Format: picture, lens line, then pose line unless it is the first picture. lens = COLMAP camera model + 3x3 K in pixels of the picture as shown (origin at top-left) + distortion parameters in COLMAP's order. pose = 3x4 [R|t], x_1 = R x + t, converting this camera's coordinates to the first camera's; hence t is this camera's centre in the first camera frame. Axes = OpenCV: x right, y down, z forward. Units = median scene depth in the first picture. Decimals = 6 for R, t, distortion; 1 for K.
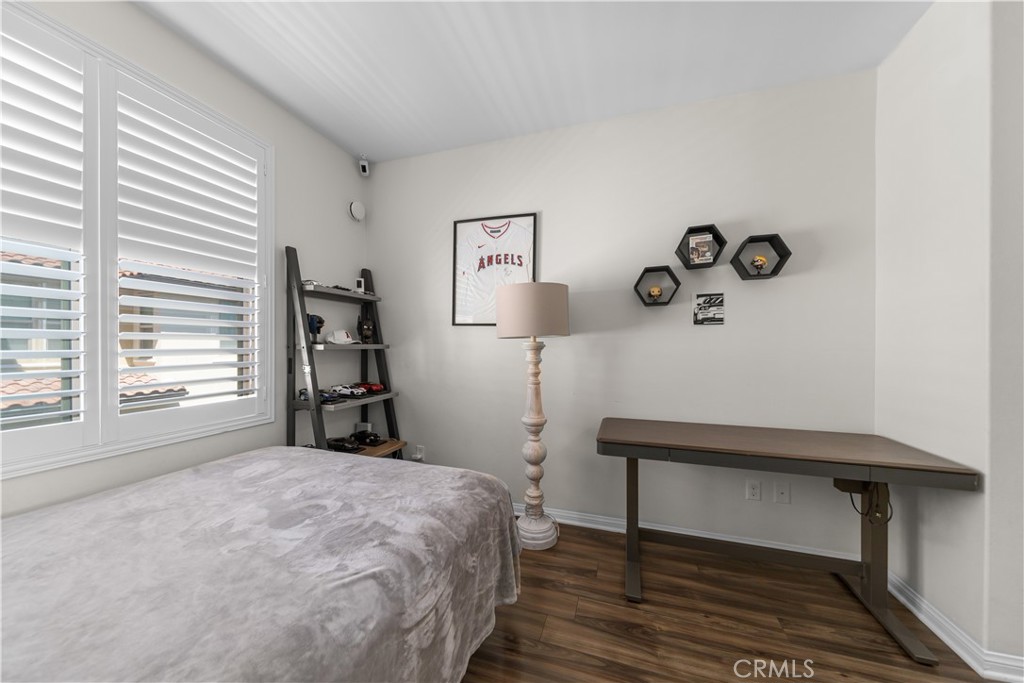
lens RADIAL K [[364.8, 0, 505.9], [0, 364.8, 346.7], [0, 0, 1]] dist [0.006276, -0.000516]
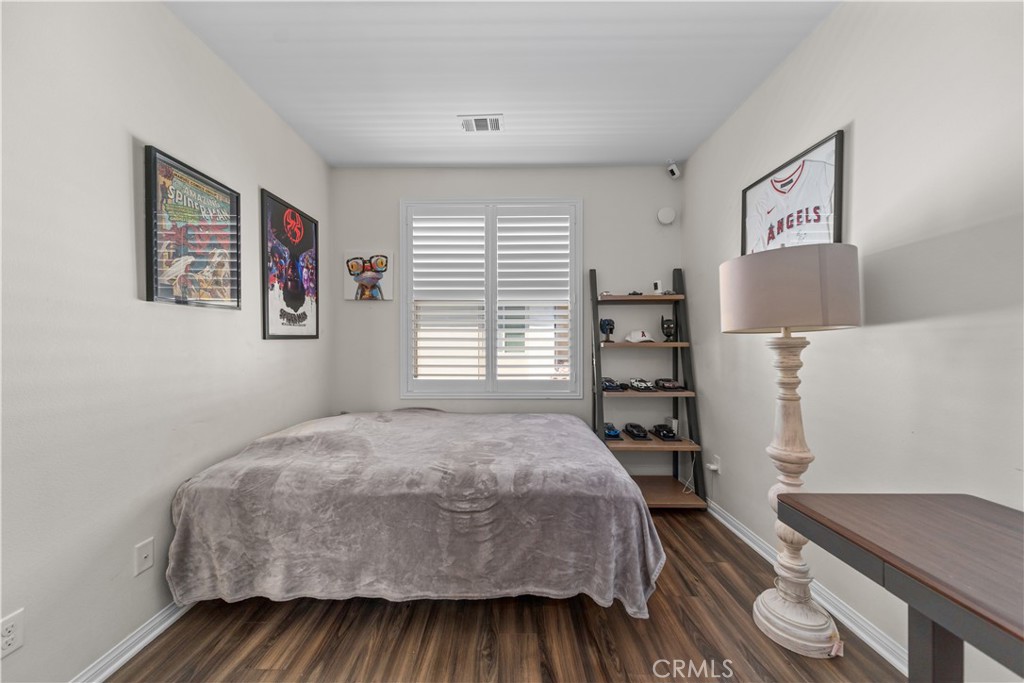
lens RADIAL K [[364.8, 0, 505.9], [0, 364.8, 346.7], [0, 0, 1]] dist [0.006276, -0.000516]
pose [[0.299873, 0.004616, -0.953968, 0.502777], [-0.002278, 0.999989, 0.004123, 0.002438], [0.953976, 0.000937, 0.299880, 0.264613]]
